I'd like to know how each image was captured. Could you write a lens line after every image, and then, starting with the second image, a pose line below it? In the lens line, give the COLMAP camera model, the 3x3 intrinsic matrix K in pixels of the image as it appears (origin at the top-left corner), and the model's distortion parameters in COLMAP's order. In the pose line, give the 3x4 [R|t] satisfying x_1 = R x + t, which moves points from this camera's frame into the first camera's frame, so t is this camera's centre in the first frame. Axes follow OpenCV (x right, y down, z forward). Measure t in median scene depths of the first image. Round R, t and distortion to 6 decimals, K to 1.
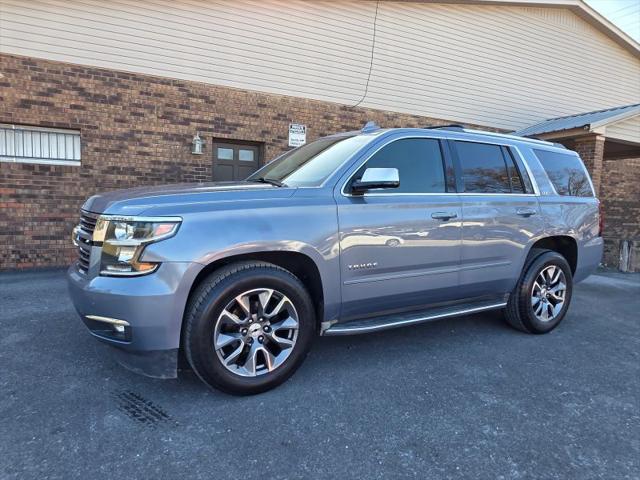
lens RADIAL K [[423.7, 0, 323.1], [0, 423.7, 235.8], [0, 0, 1]] dist [0.000280, 0.000497]
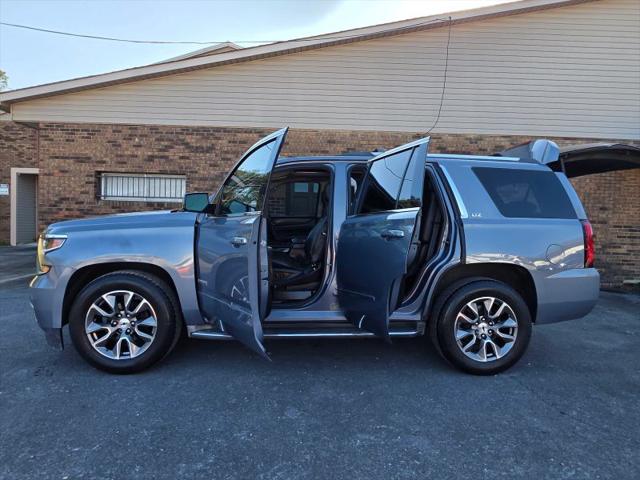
lens RADIAL K [[423.7, 0, 323.1], [0, 423.7, 235.8], [0, 0, 1]] dist [0.000280, 0.000497]
pose [[0.900075, 0.001483, -0.435732, 0.386581], [-0.033790, 0.997221, -0.066404, 0.008839], [0.434422, 0.074491, 0.897624, 0.034843]]
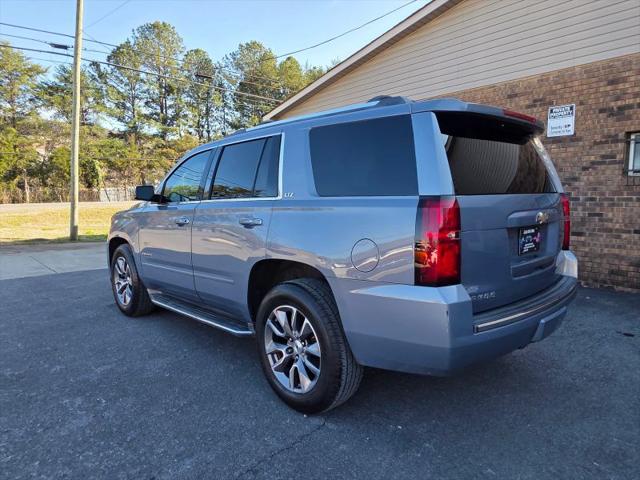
lens RADIAL K [[423.7, 0, 323.1], [0, 423.7, 235.8], [0, 0, 1]] dist [0.000280, 0.000497]
pose [[0.235612, 0.050541, -0.970532, 0.737949], [-0.073671, 0.996702, 0.034020, -0.039178], [0.969051, 0.063484, 0.238558, 0.558146]]
